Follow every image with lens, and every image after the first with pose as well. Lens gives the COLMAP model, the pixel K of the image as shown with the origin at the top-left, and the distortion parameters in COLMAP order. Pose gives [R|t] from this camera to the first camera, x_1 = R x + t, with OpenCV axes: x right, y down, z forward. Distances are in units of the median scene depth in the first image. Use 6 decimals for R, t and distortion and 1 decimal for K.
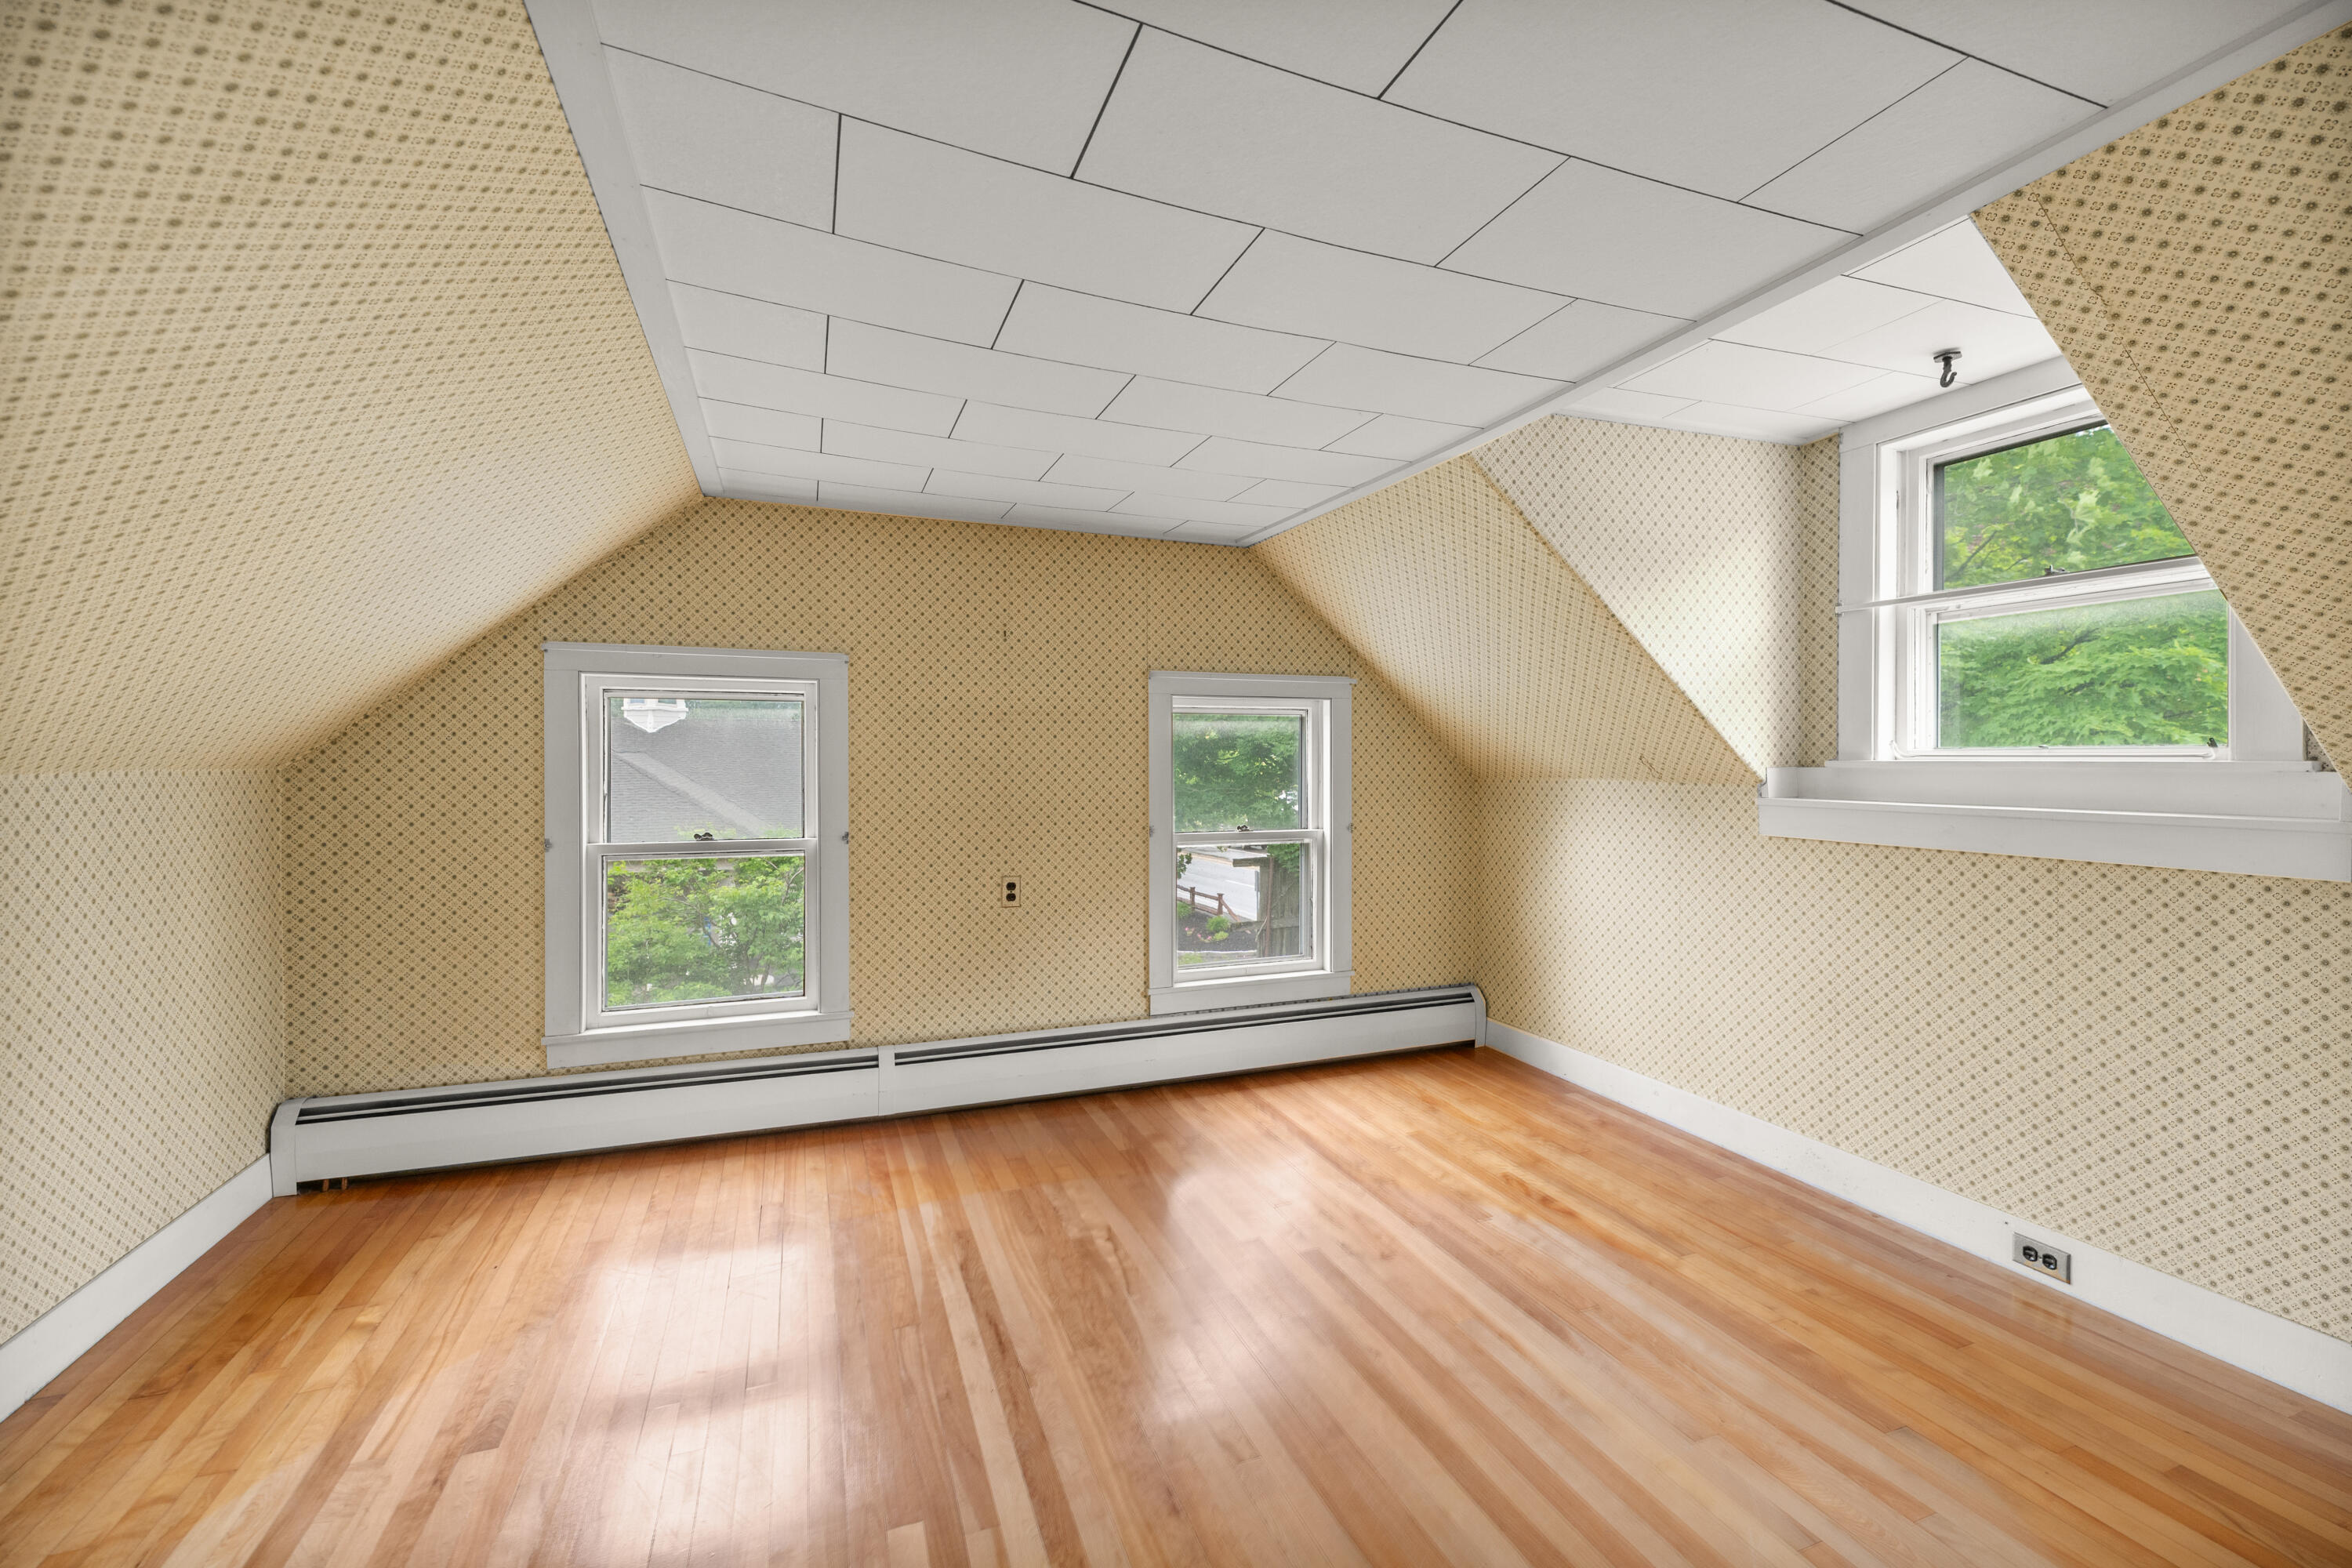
lens RADIAL K [[972.1, 0, 1182.8], [0, 972.1, 756.6], [0, 0, 1]] dist [0.000168, 0.000024]
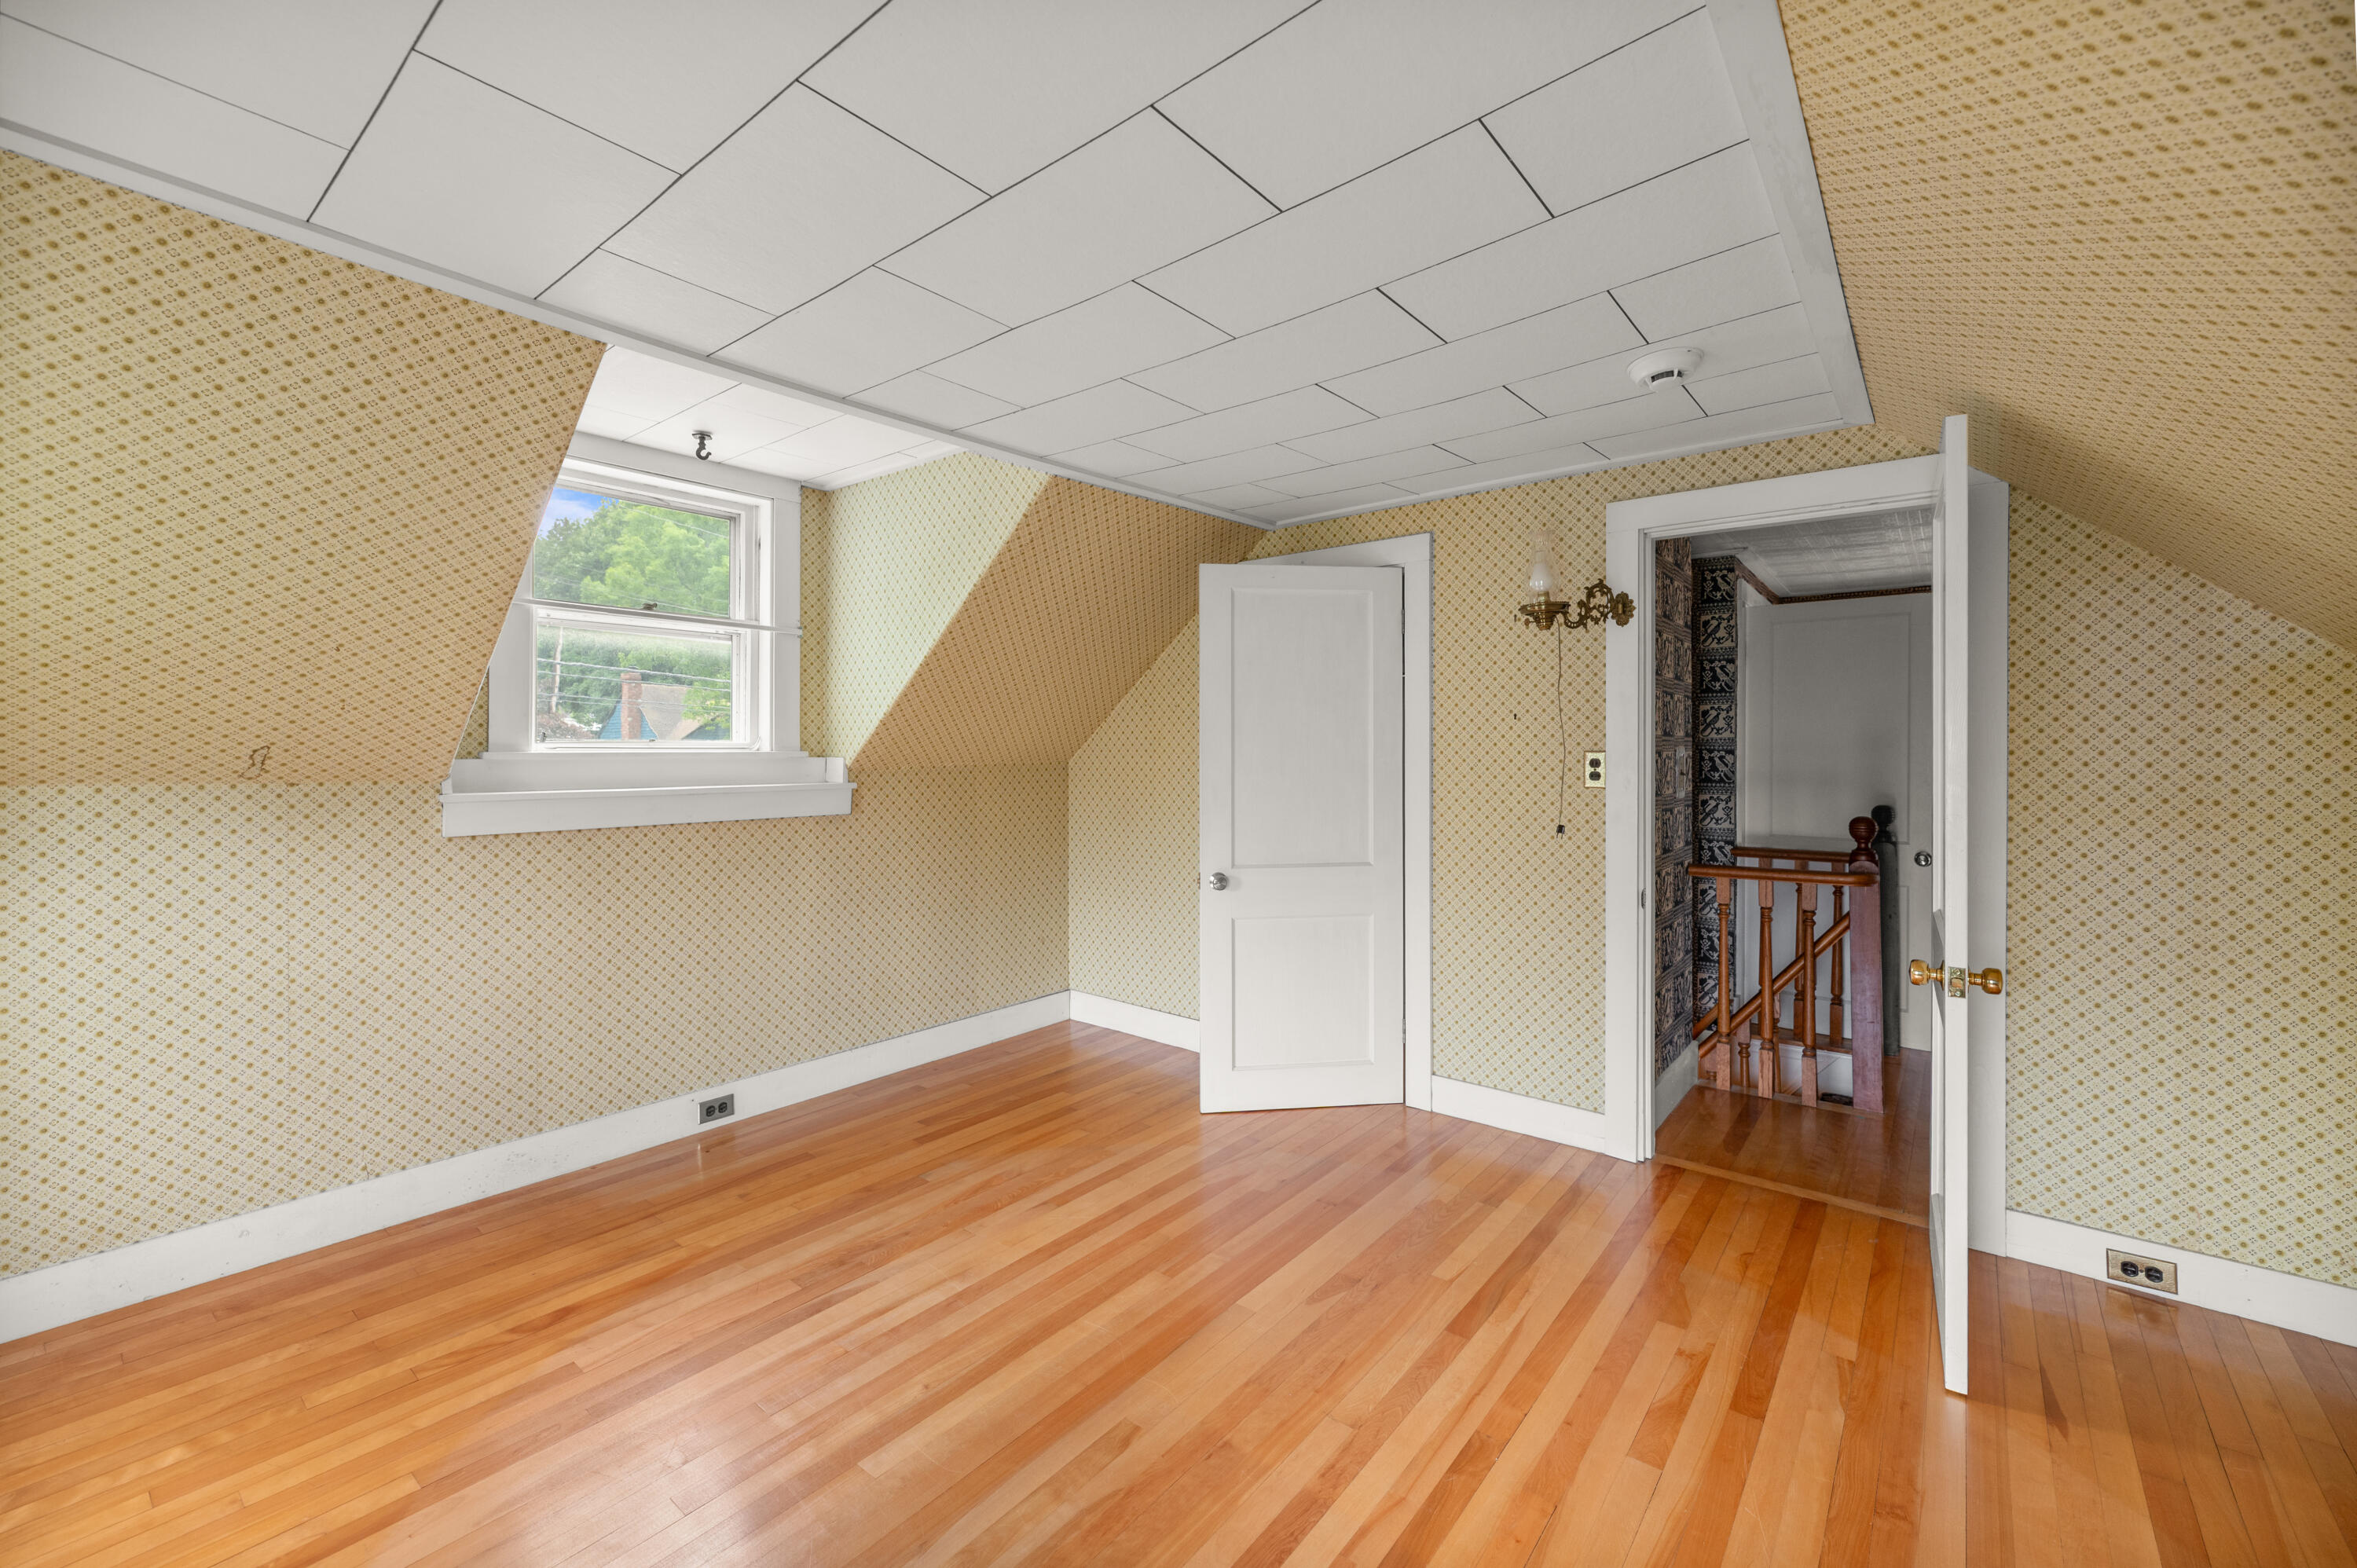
lens RADIAL K [[974.1, 0, 1185.3], [0, 974.1, 756.6], [0, 0, 1]] dist [0.000168, 0.000024]
pose [[-0.501930, -0.008062, 0.864871, -0.618232], [-0.002070, 0.999965, 0.008120, -0.000796], [-0.864906, 0.002285, -0.501929, 1.057789]]
